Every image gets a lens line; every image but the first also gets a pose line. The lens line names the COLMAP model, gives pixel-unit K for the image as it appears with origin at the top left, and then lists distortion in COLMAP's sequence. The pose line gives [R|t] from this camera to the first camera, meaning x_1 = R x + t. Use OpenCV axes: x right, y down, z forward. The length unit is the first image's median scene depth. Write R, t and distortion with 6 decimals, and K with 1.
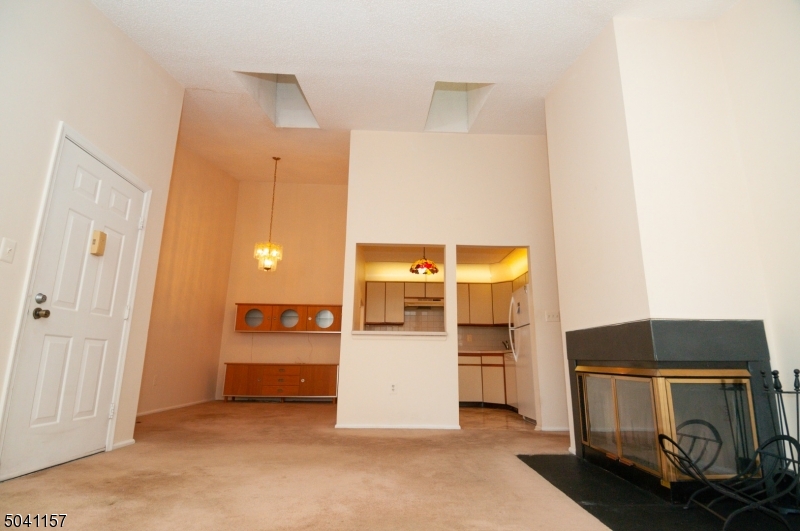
lens RADIAL K [[413.7, 0, 403.7], [0, 413.7, 264.9], [0, 0, 1]] dist [0.028487, -0.024985]
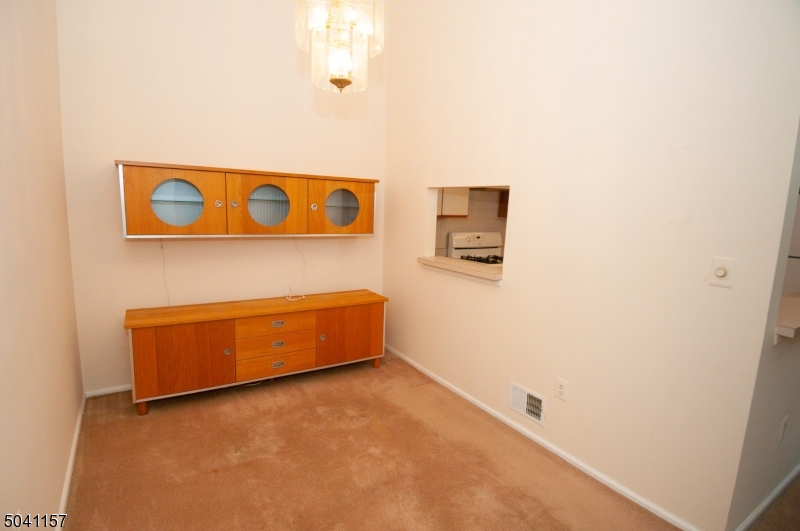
lens RADIAL K [[413.7, 0, 398.8], [0, 413.7, 273.8], [0, 0, 1]] dist [0.028487, -0.024985]
pose [[0.852171, -0.071007, 0.518424, -0.608919], [-0.145401, 0.919599, 0.364960, 0.030445], [-0.502657, -0.386388, 0.773331, 0.912815]]
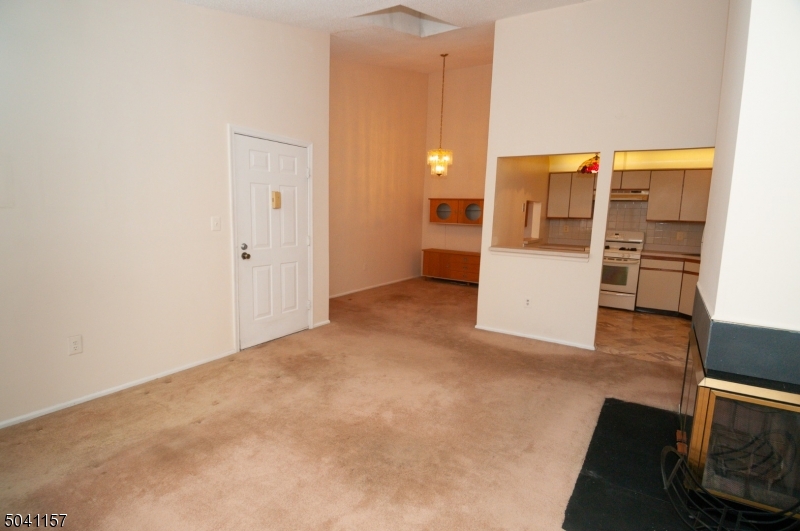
lens RADIAL K [[413.7, 0, 397.9], [0, 413.7, 268.8], [0, 0, 1]] dist [0.028487, -0.024985]
pose [[0.823914, 0.089090, -0.559669, 0.275568], [0.112634, 0.942122, 0.315784, -0.147032], [0.555410, -0.323216, 0.766193, 0.038307]]
